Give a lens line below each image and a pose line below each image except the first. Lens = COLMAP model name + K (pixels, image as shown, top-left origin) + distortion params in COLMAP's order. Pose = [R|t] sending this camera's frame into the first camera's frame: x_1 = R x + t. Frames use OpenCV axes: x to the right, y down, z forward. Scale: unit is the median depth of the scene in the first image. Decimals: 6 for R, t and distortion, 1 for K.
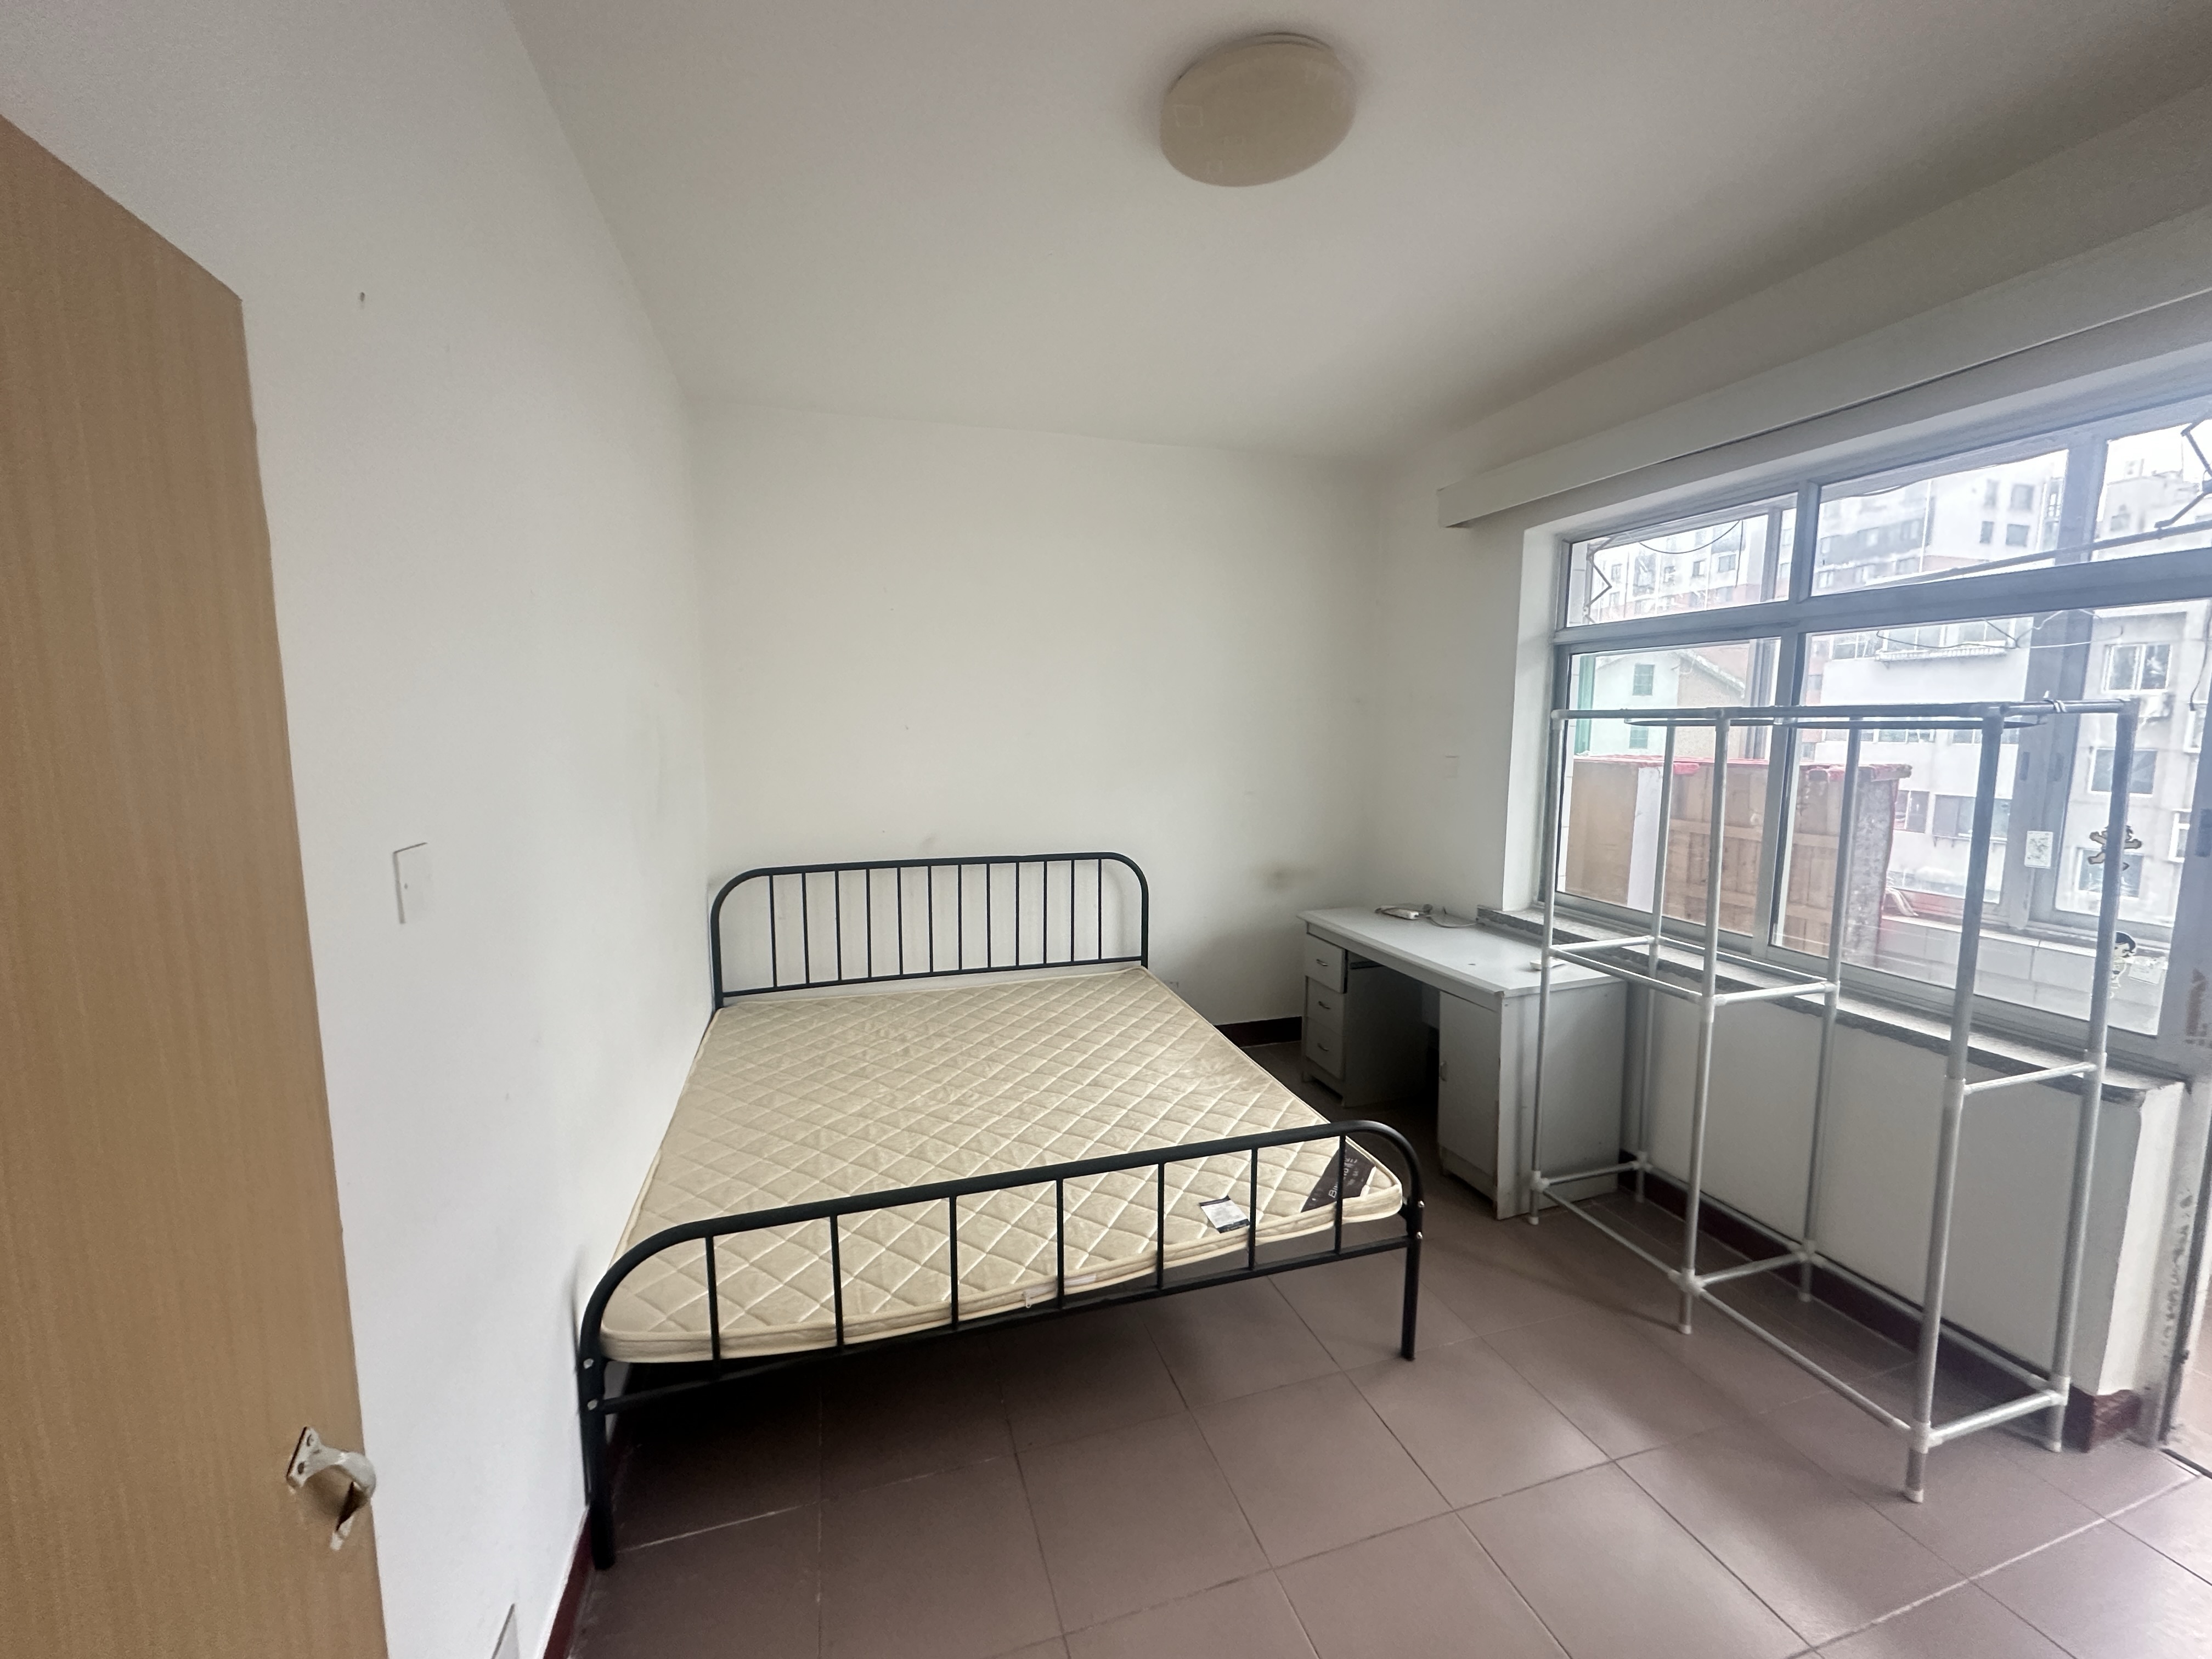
lens RADIAL K [[878.8, 0, 1102.7], [0, 878.8, 826.3], [0, 0, 1]] dist [-0.002207, -0.000283]
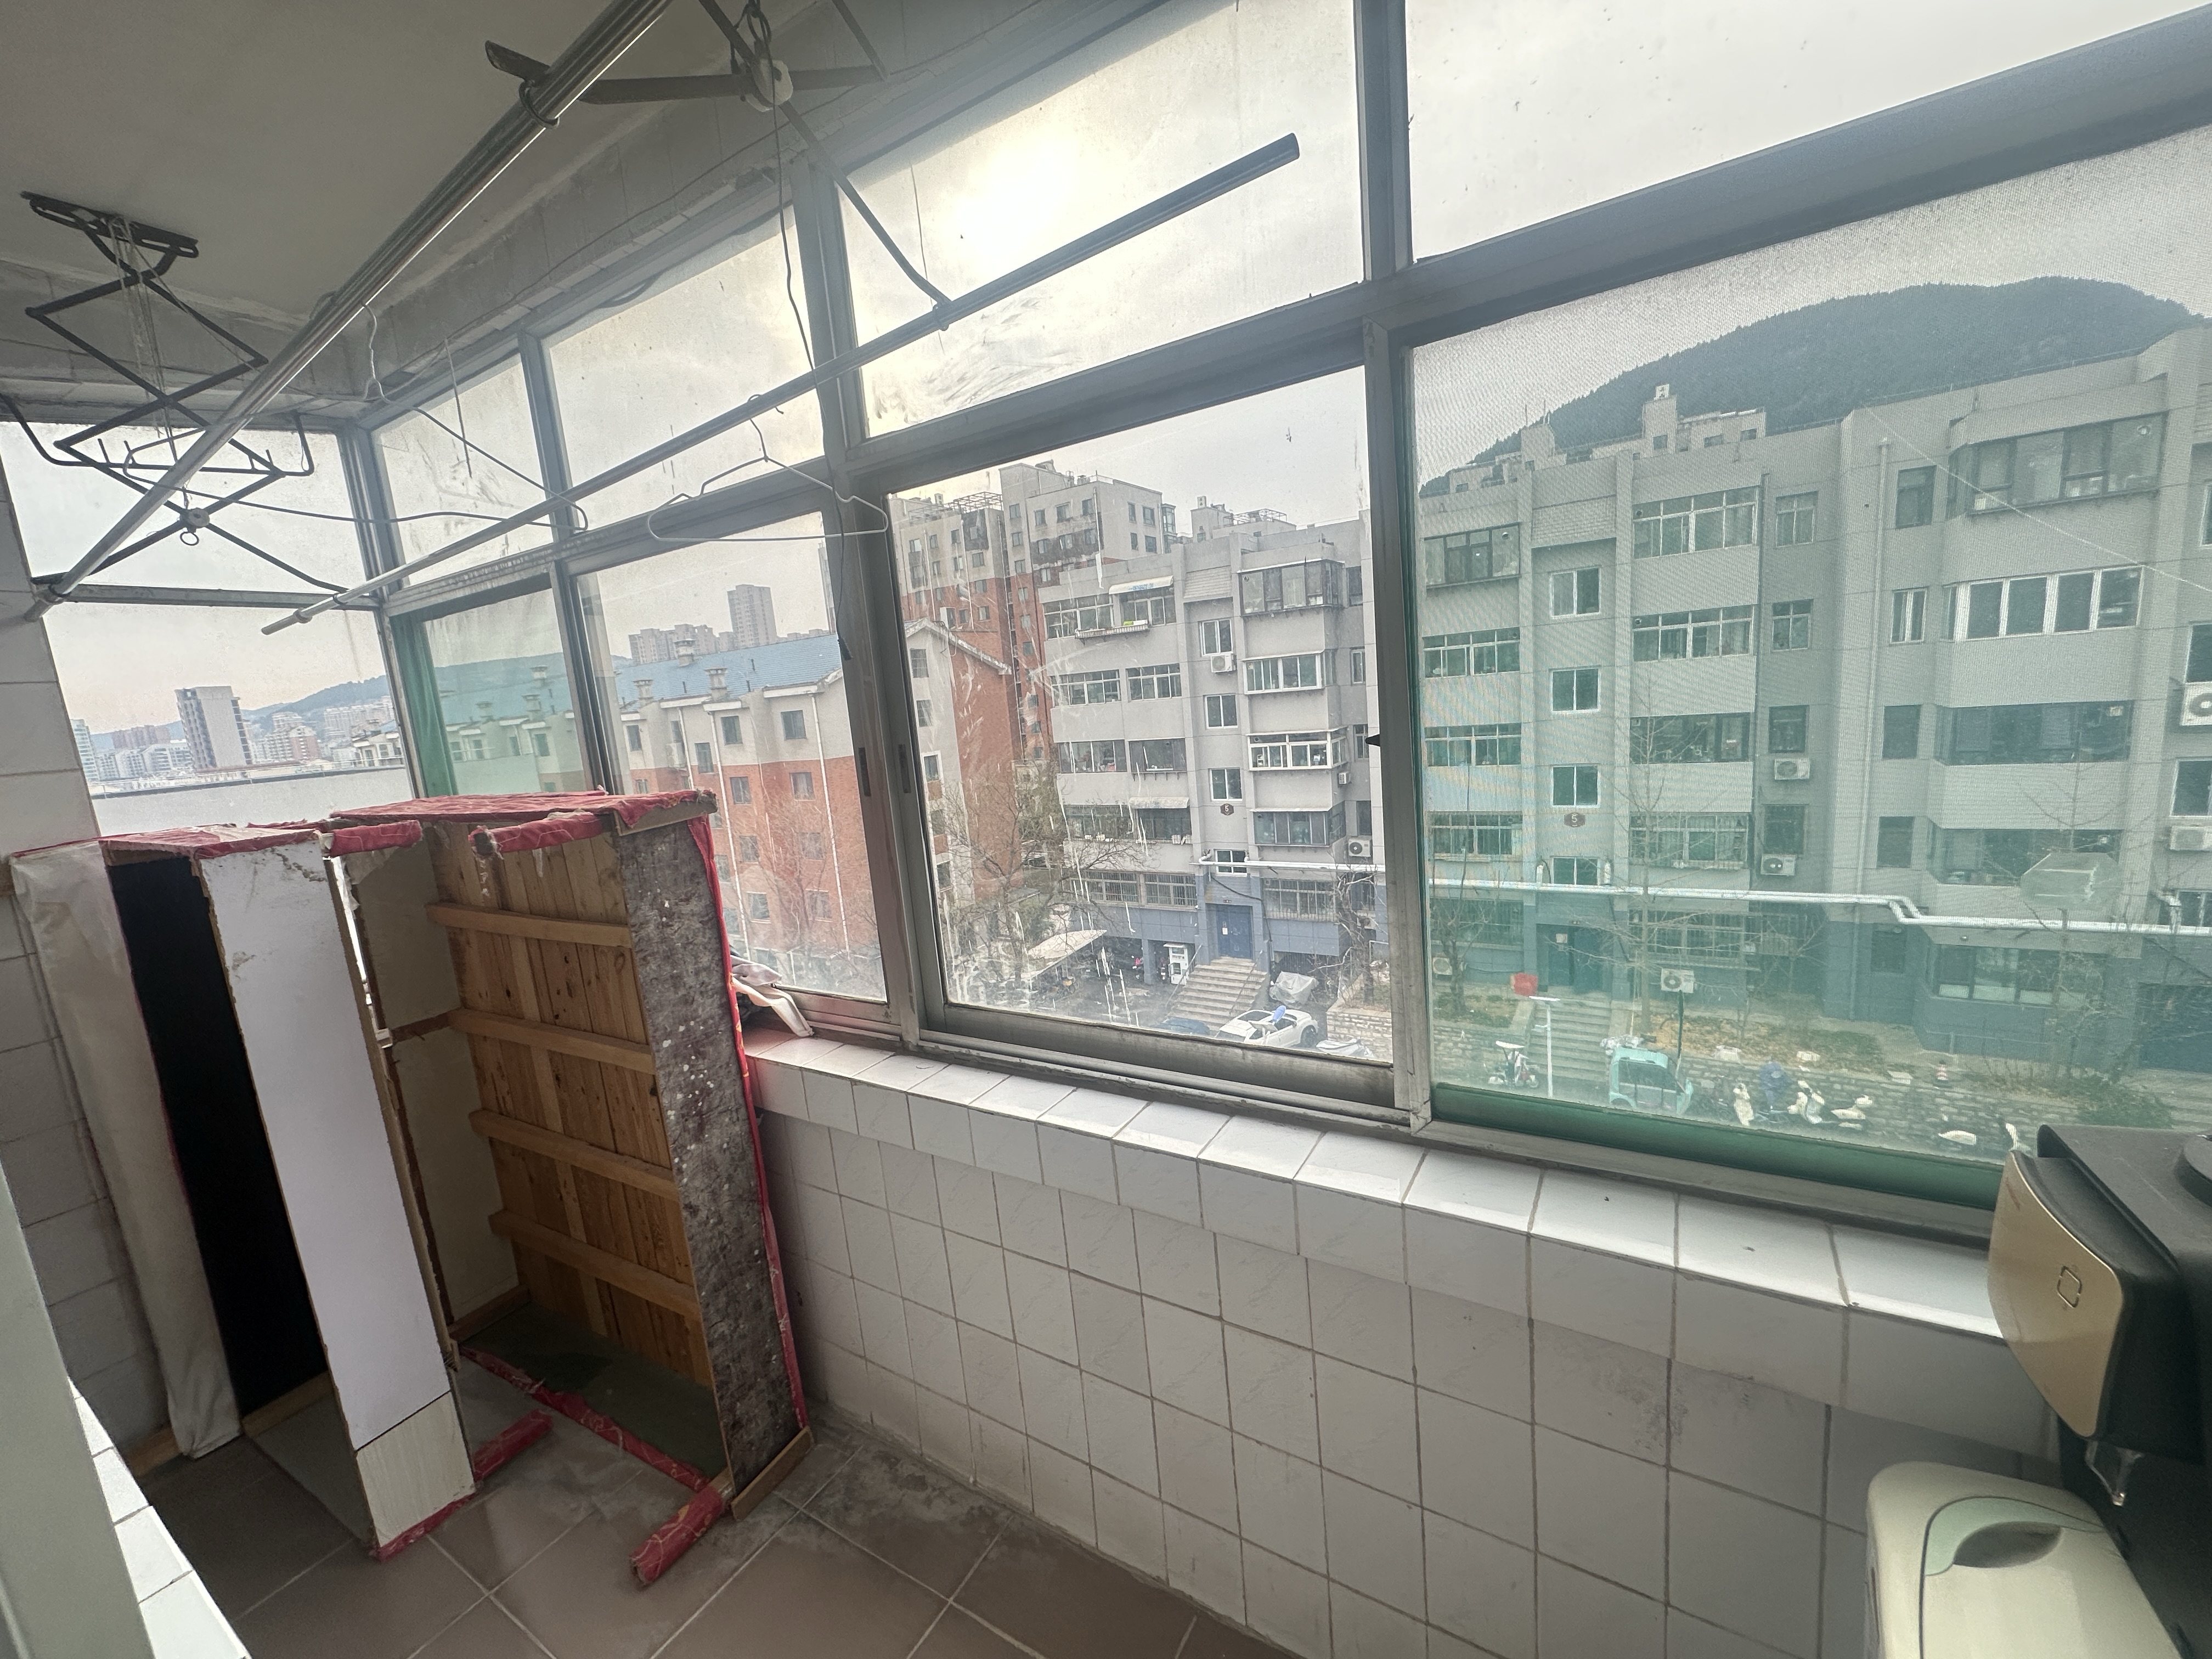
lens RADIAL K [[878.8, 0, 1110.2], [0, 878.8, 829.9], [0, 0, 1]] dist [-0.002207, -0.000283]
pose [[0.745788, -0.170772, 0.643923, 0.712682], [0.163838, 0.983916, 0.071184, -0.040658], [-0.645722, 0.052410, 0.761772, 0.414002]]
